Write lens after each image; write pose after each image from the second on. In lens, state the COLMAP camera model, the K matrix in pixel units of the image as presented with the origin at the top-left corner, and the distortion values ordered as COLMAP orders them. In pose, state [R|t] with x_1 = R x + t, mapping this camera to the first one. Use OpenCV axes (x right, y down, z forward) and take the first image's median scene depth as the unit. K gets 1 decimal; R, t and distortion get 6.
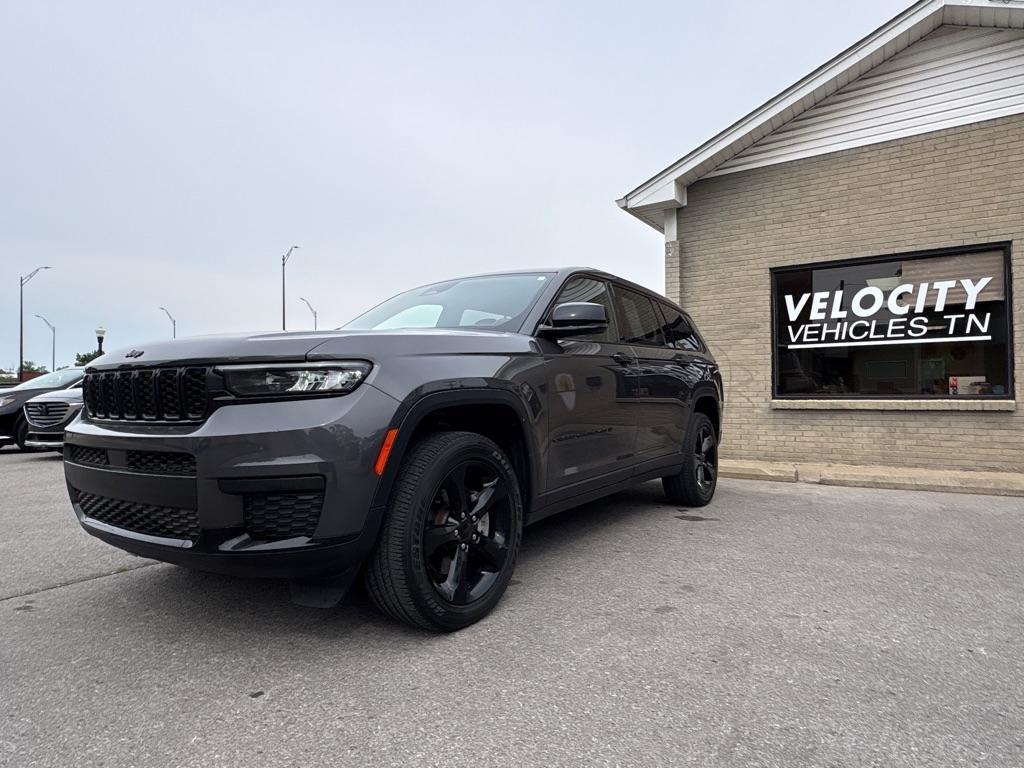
lens RADIAL K [[623.5, 0, 504.8], [0, 623.5, 384.5], [0, 0, 1]] dist [-0.000177, -0.000565]
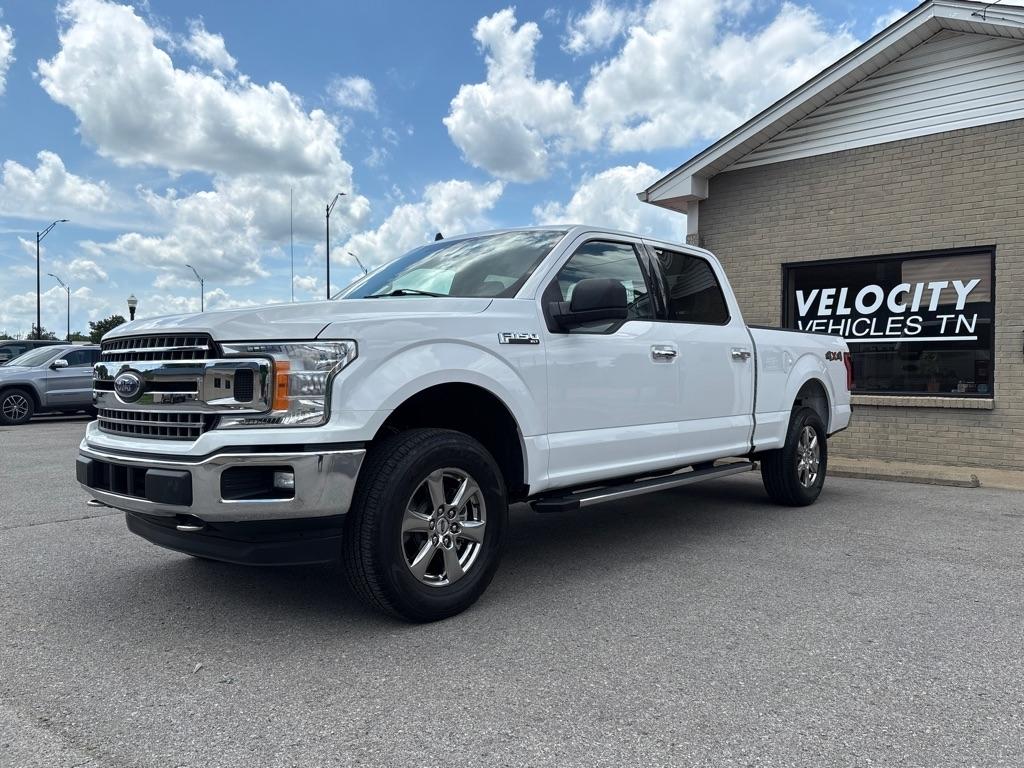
lens RADIAL K [[794.3, 0, 495.1], [0, 794.3, 386.9], [0, 0, 1]] dist [0.037012, -0.032466]
pose [[0.989751, 0.018297, -0.141624, 0.163969], [-0.013448, 0.999293, 0.035120, -0.027403], [0.142167, -0.032856, 0.989297, -0.394310]]
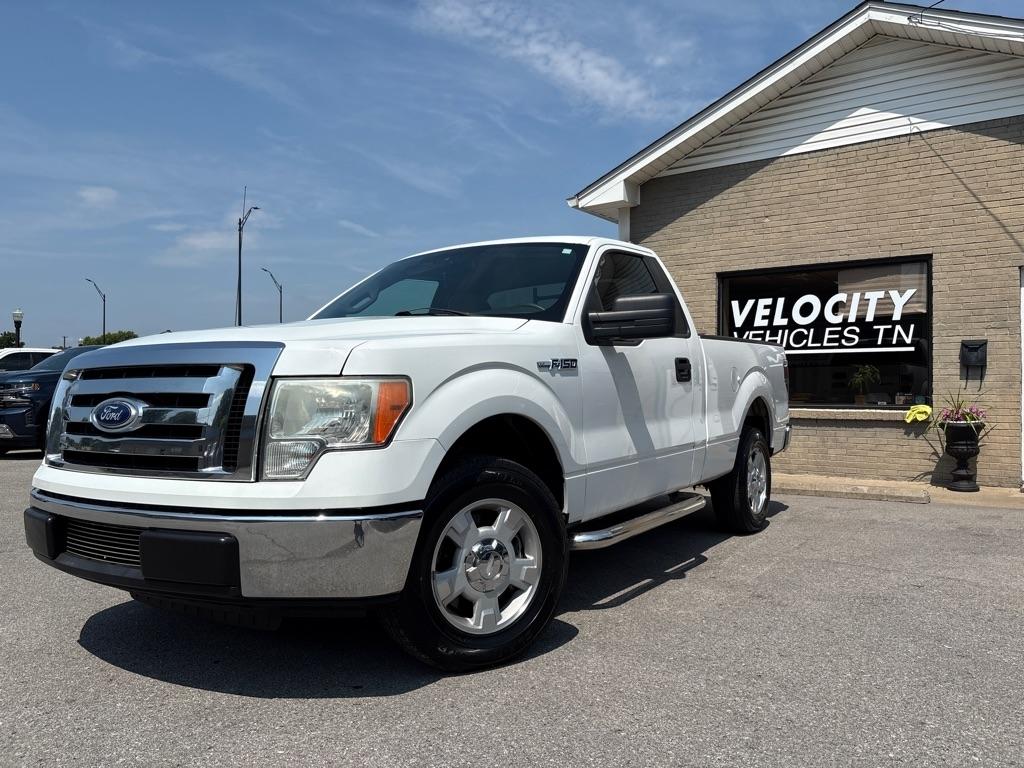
lens RADIAL K [[794.3, 0, 515.1], [0, 794.3, 386.6], [0, 0, 1]] dist [0.037012, -0.032466]
pose [[0.999878, 0.008944, -0.012838, 0.136563], [-0.008790, 0.999890, 0.011960, -0.021606], [0.012944, -0.011846, 0.999846, -0.282097]]
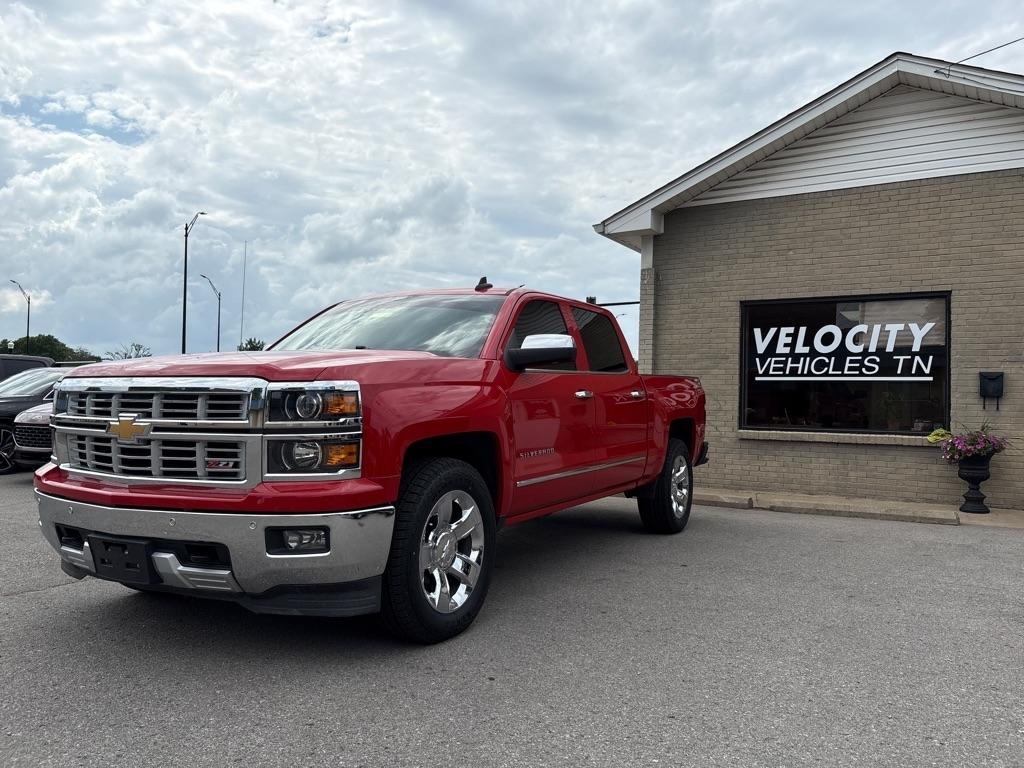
lens RADIAL K [[794.3, 0, 509.6], [0, 794.3, 389.0], [0, 0, 1]] dist [0.037012, -0.032466]
pose [[0.997456, 0.027698, 0.065689, -0.038217], [-0.027509, 0.999614, -0.003794, -0.029173], [-0.065769, 0.001977, 0.997833, -0.307596]]
